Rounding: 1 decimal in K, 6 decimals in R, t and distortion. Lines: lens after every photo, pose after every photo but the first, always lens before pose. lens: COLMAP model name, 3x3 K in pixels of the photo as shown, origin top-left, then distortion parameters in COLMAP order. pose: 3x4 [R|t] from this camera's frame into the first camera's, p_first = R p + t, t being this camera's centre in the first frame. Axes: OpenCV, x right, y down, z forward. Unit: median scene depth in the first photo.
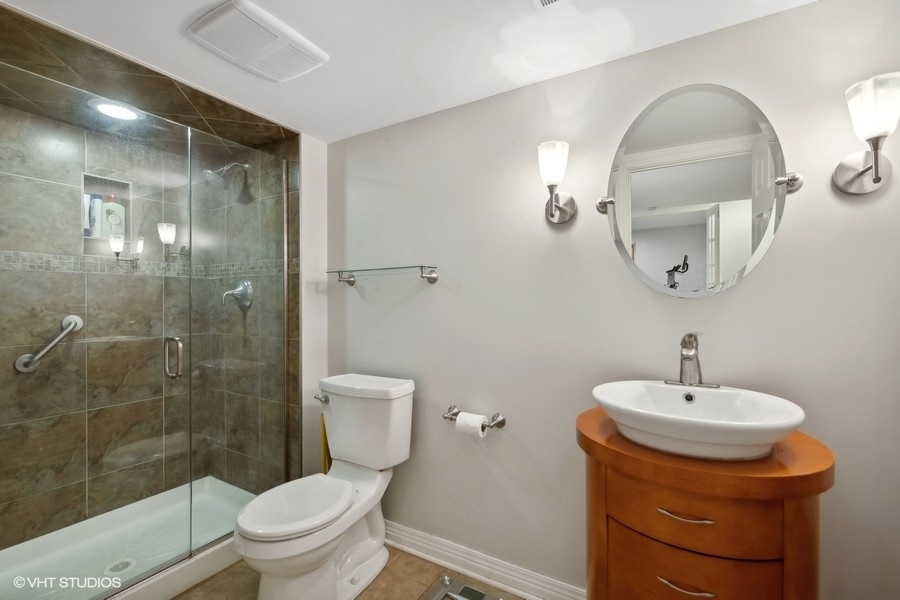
lens RADIAL K [[402.3, 0, 450.5], [0, 402.3, 300.9], [0, 0, 1]] dist [-0.010387, -0.000237]
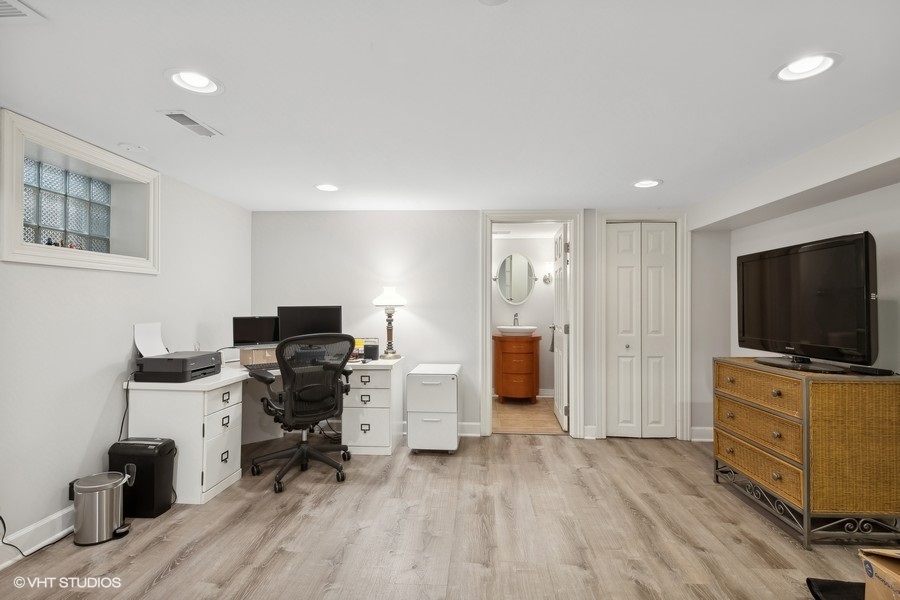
lens RADIAL K [[436.9, 0, 449.9], [0, 436.9, 302.0], [0, 0, 1]] dist [-0.001752, 0.000071]
pose [[0.886771, 0.012107, 0.462051, -2.207991], [-0.012444, 0.999920, -0.002318, -0.020150], [-0.462042, -0.003694, 0.886850, -2.834276]]
